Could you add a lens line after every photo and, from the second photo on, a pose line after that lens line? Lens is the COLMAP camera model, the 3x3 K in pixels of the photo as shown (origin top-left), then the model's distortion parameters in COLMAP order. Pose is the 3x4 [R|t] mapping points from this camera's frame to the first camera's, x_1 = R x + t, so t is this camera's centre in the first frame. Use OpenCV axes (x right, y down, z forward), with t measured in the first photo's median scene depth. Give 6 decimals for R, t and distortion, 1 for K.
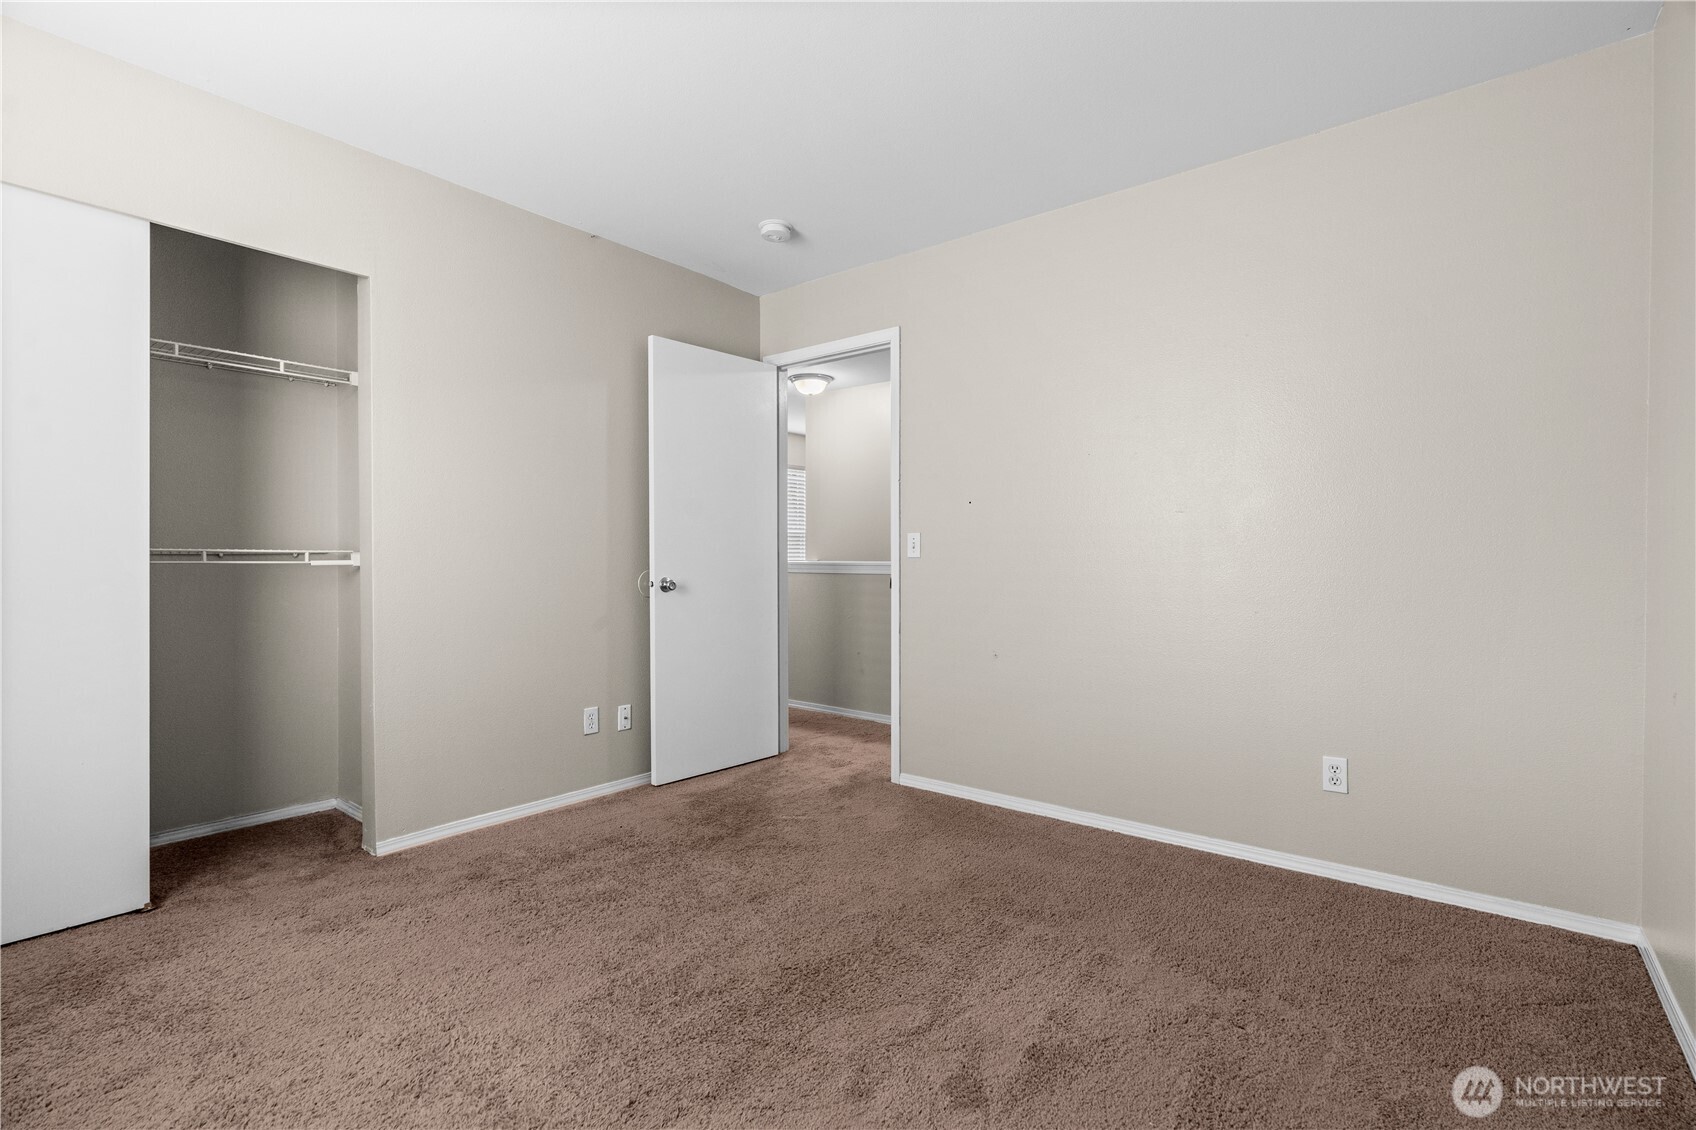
lens RADIAL K [[779.8, 0, 835.6], [0, 779.8, 569.5], [0, 0, 1]] dist [-0.007476, 0.003545]
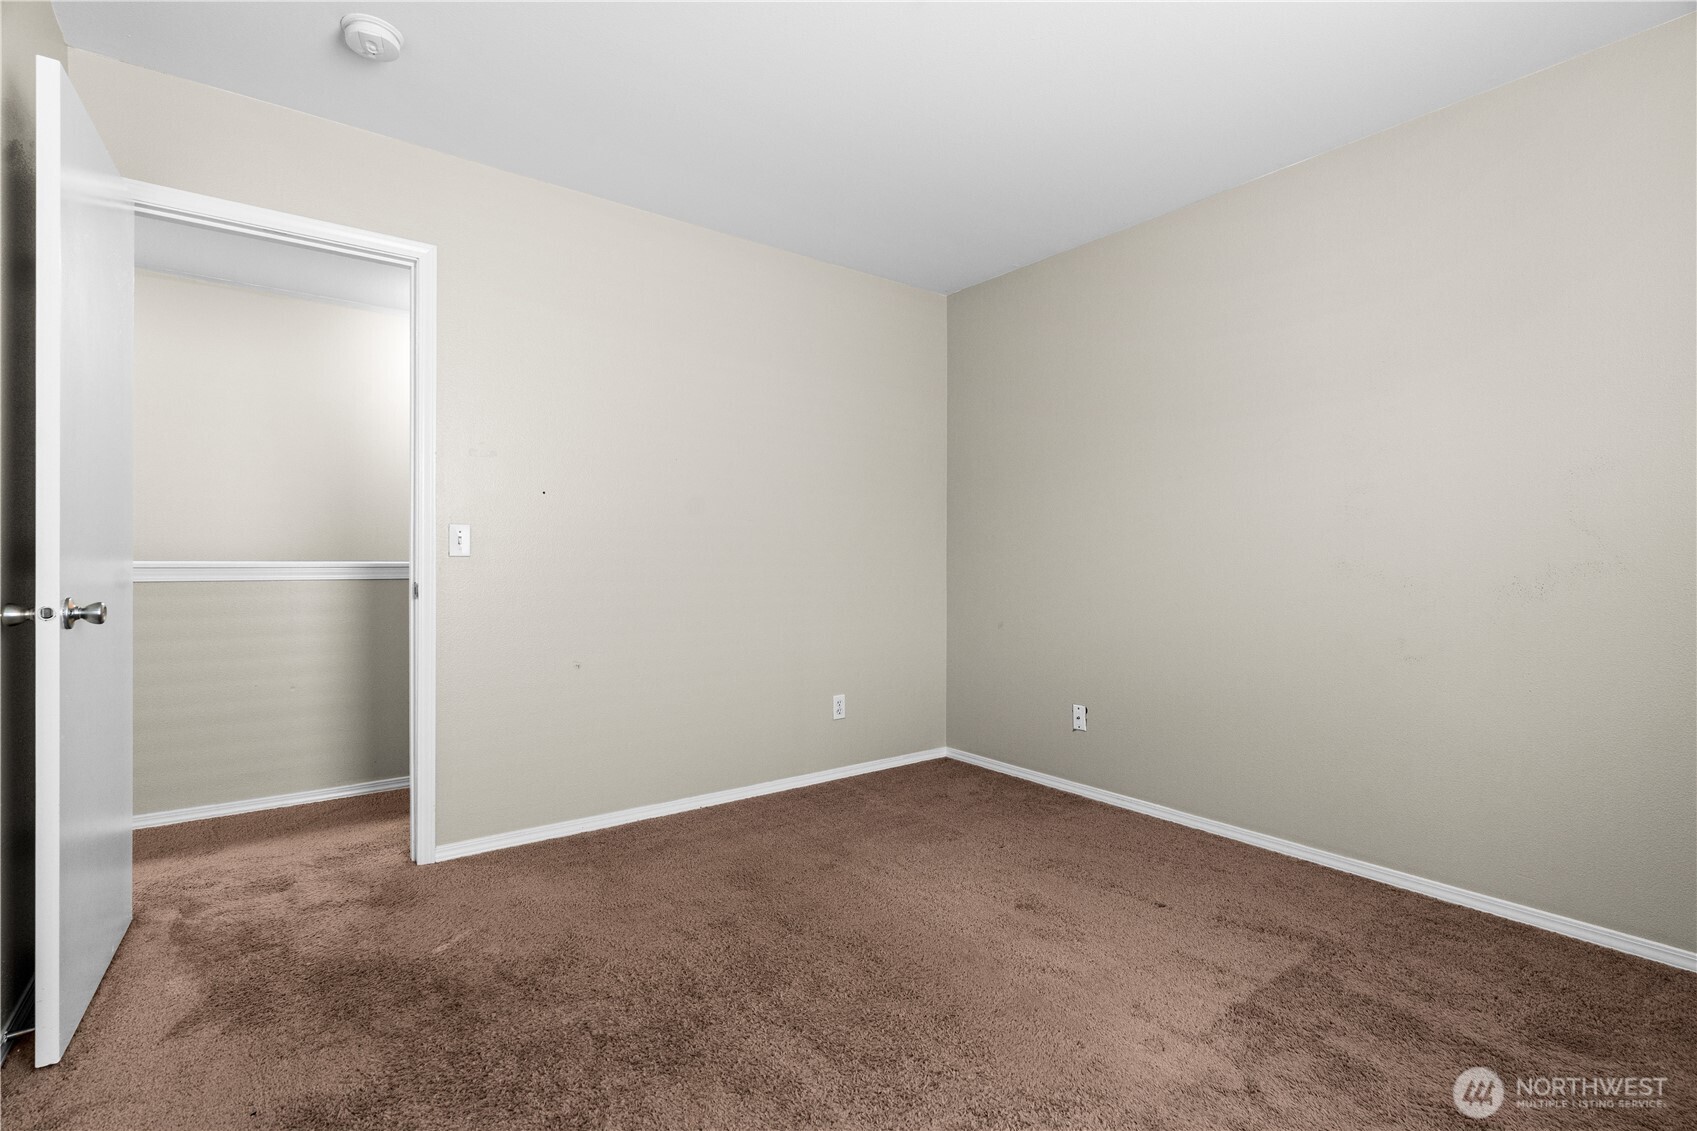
lens RADIAL K [[780.3, 0, 848.6], [0, 780.3, 558.9], [0, 0, 1]] dist [-0.007476, 0.003545]
pose [[0.229583, 0.003227, 0.973284, -0.717979], [0.007560, 0.999958, -0.005098, -0.008175], [-0.973260, 0.008528, 0.229549, 0.581118]]
